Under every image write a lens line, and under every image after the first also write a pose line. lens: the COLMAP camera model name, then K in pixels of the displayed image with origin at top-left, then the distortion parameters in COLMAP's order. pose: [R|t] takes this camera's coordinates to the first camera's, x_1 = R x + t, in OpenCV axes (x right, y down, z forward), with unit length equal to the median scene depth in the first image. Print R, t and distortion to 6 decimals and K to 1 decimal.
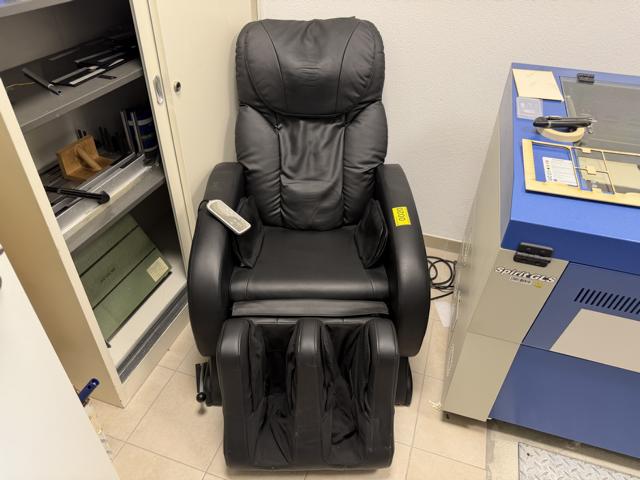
lens RADIAL K [[443.4, 0, 320.0], [0, 443.4, 240.0], [0, 0, 1]] dist [0.005009, -0.001996]
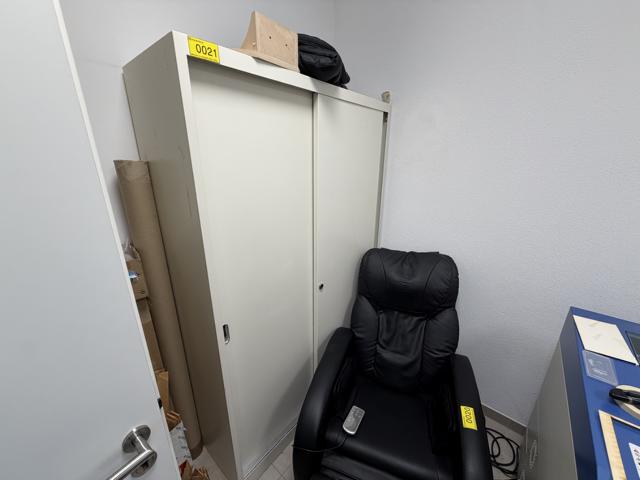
lens RADIAL K [[254.1, 0, 320.0], [0, 254.1, 240.0], [0, 0, 1]] dist [-0.001443, -0.000094]
pose [[0.929757, 0.097341, -0.355073, 0.002125], [-0.215284, 0.926096, -0.309836, -0.168372], [0.298672, 0.364514, 0.882000, 0.062952]]
